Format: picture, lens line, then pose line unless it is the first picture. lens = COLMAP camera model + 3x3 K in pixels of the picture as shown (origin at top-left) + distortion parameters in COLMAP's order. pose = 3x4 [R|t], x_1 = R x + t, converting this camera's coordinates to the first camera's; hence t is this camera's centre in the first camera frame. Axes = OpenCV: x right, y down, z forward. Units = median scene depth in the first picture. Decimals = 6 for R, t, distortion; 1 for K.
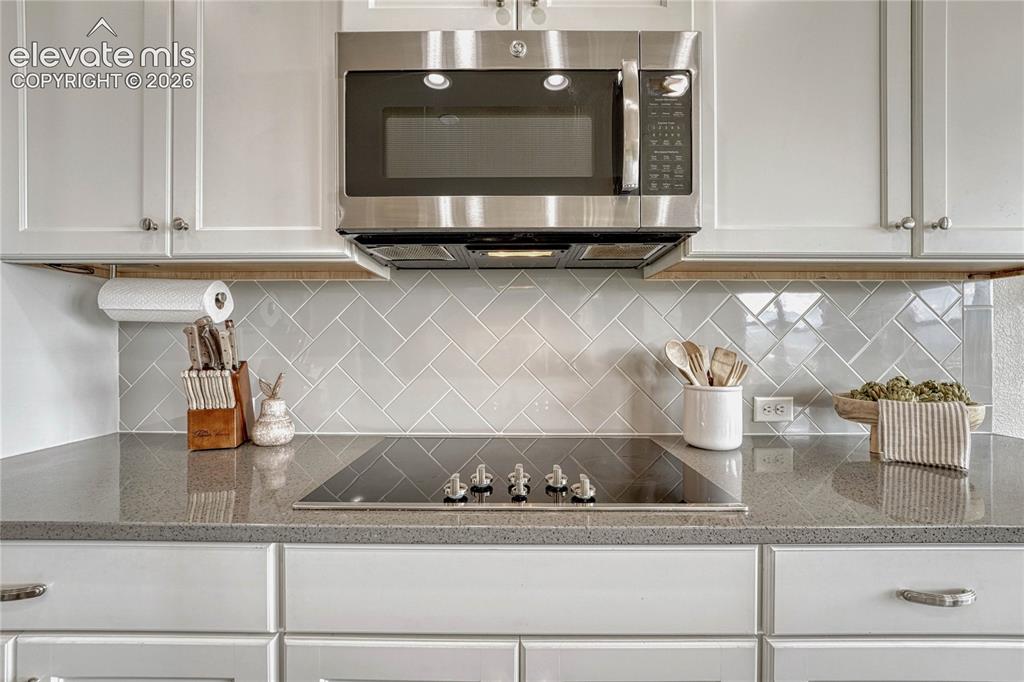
lens RADIAL K [[435.4, 0, 511.9], [0, 435.4, 340.8], [0, 0, 1]] dist [-0.004861, 0.000143]
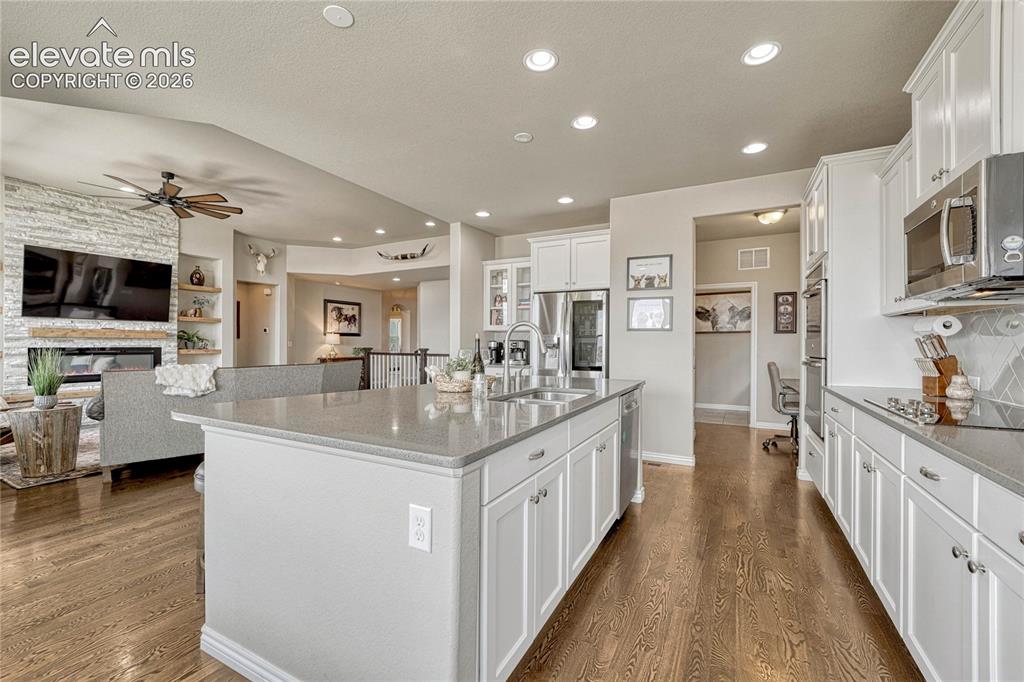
lens RADIAL K [[435.4, 0, 513.2], [0, 435.4, 347.0], [0, 0, 1]] dist [-0.004861, 0.000143]
pose [[-0.471784, 0.002936, -0.881709, 2.501604], [-0.002350, 0.999987, 0.004587, 0.006220], [0.881711, 0.004236, -0.471771, 0.197294]]
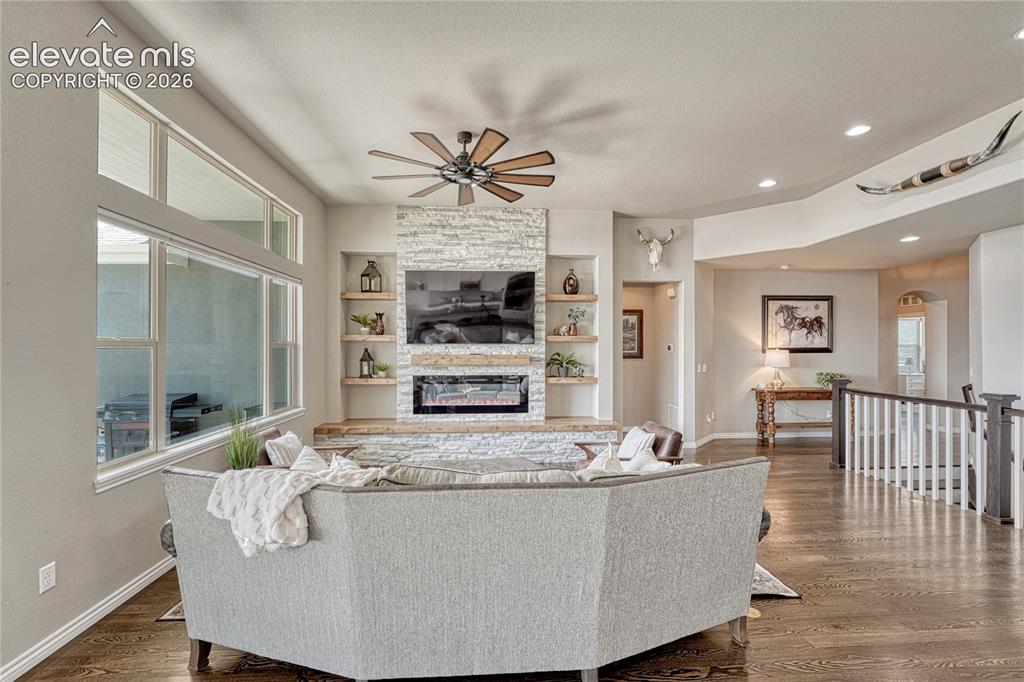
lens RADIAL K [[435.4, 0, 511.6], [0, 435.4, 345.7], [0, 0, 1]] dist [-0.004861, 0.000143]
pose [[-0.998024, 0.000203, -0.062836, -0.464031], [0.000434, 0.999993, -0.003660, -0.312447], [0.062835, -0.003680, -0.998017, -2.487840]]
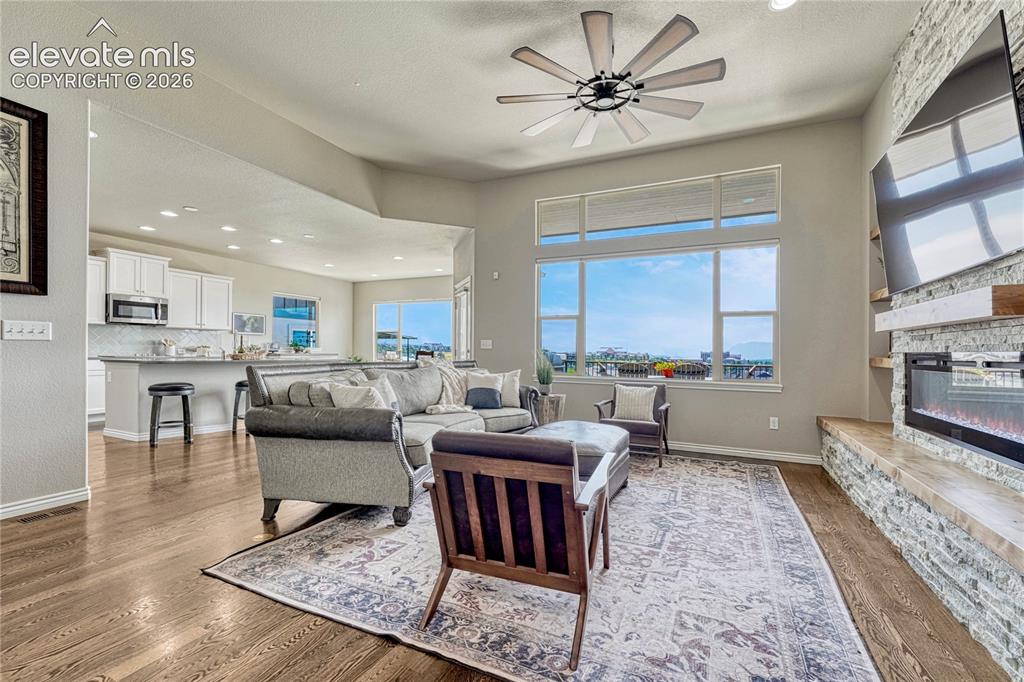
lens RADIAL K [[435.4, 0, 502.8], [0, 435.4, 361.8], [0, 0, 1]] dist [-0.004861, 0.000143]
pose [[0.447691, -0.015023, 0.894062, -3.513454], [-0.018583, 0.999487, 0.026100, 0.091481], [-0.893995, -0.028299, 0.447182, -7.163187]]
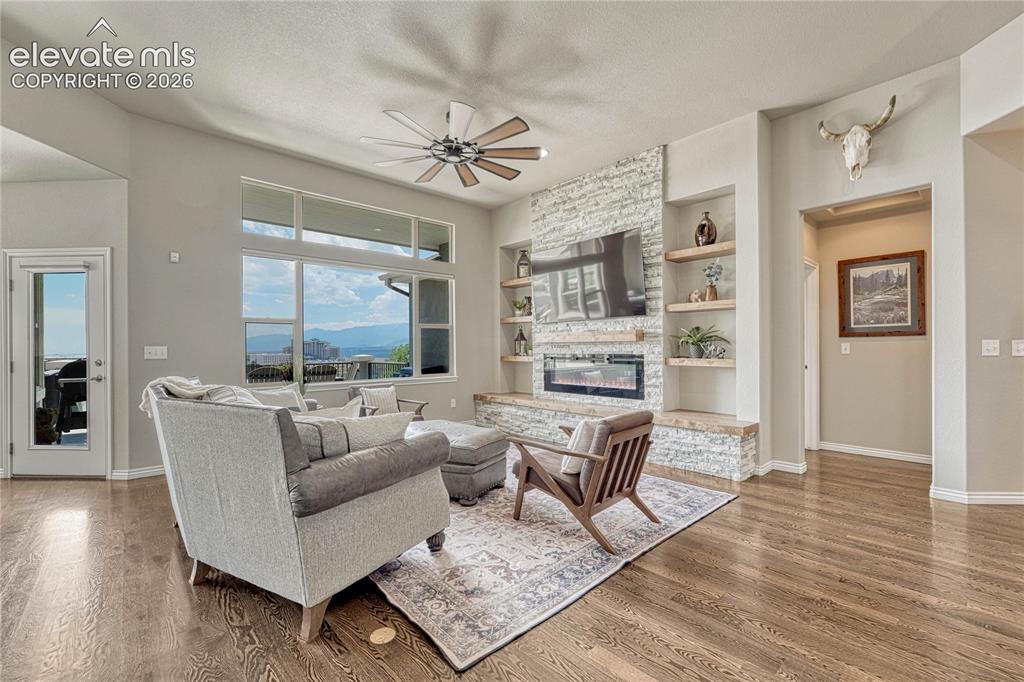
lens RADIAL K [[435.4, 0, 512.9], [0, 435.4, 347.0], [0, 0, 1]] dist [-0.004861, 0.000143]
pose [[-0.667707, 0.007226, 0.744389, -3.623146], [0.003144, 0.999971, -0.006888, 0.005876], [-0.744417, -0.002259, -0.667711, -3.992014]]
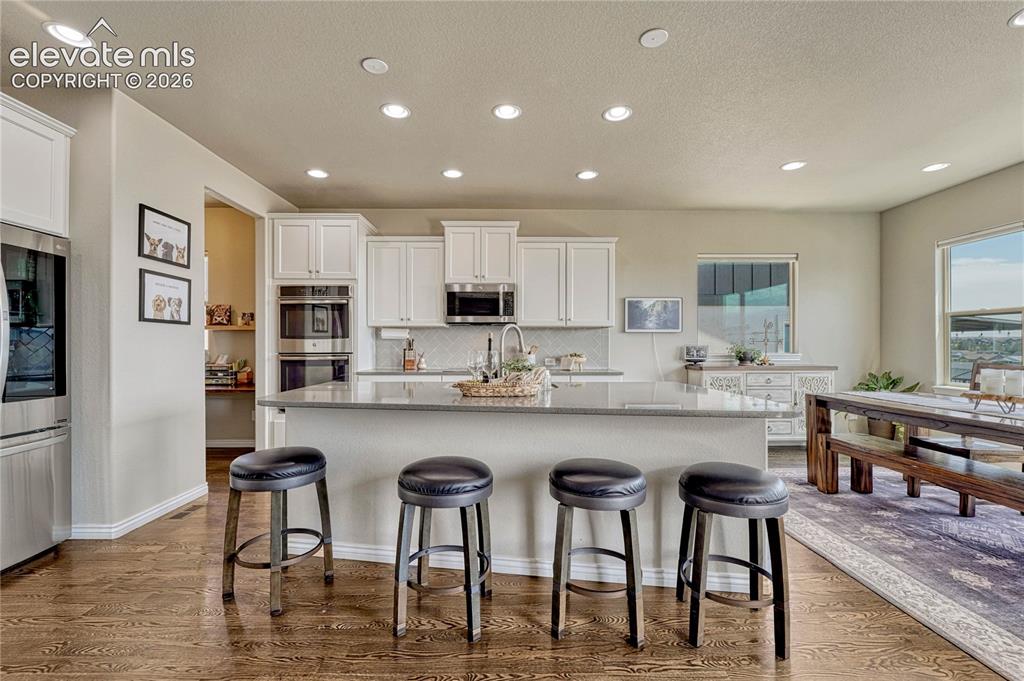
lens RADIAL K [[424.4, 0, 509.9], [0, 424.4, 346.2], [0, 0, 1]] dist [-0.013799, 0.000050]
pose [[0.999886, 0.000517, 0.015073, 0.266049], [-0.000602, 0.999984, 0.005661, 0.000059], [-0.015070, -0.005670, 0.999870, -3.668871]]
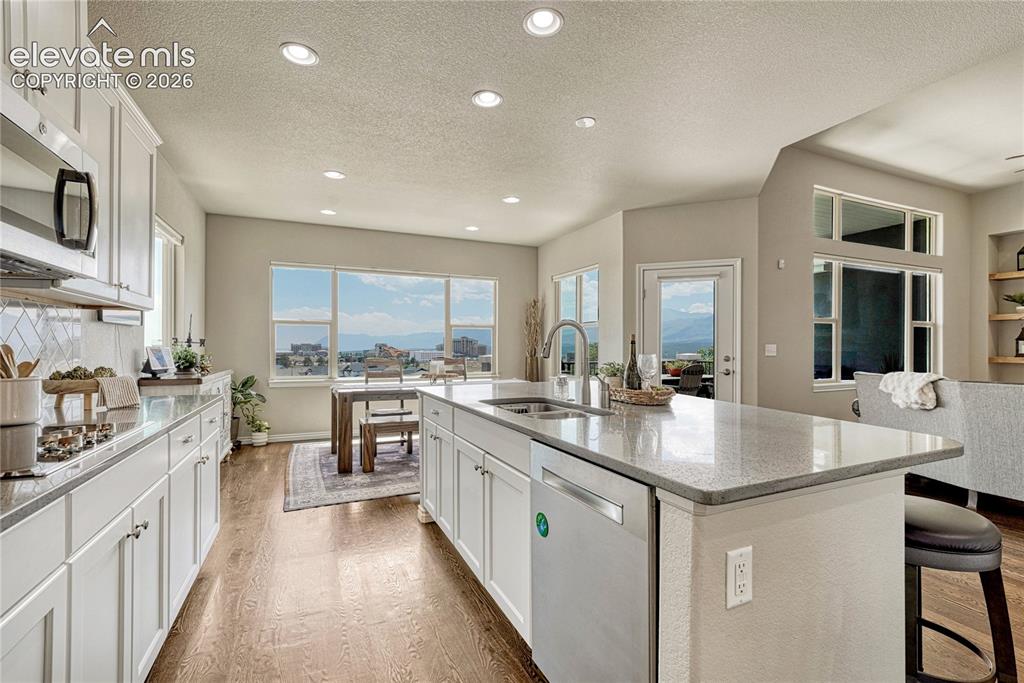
lens RADIAL K [[467.4, 0, 508.8], [0, 467.4, 344.8], [0, 0, 1]] dist [0.004012, 0.001244]
pose [[-0.411715, 0.002230, 0.911310, -1.720593], [-0.006379, 0.999965, -0.005329, 0.005295], [-0.911290, -0.008008, -0.411687, 0.269199]]
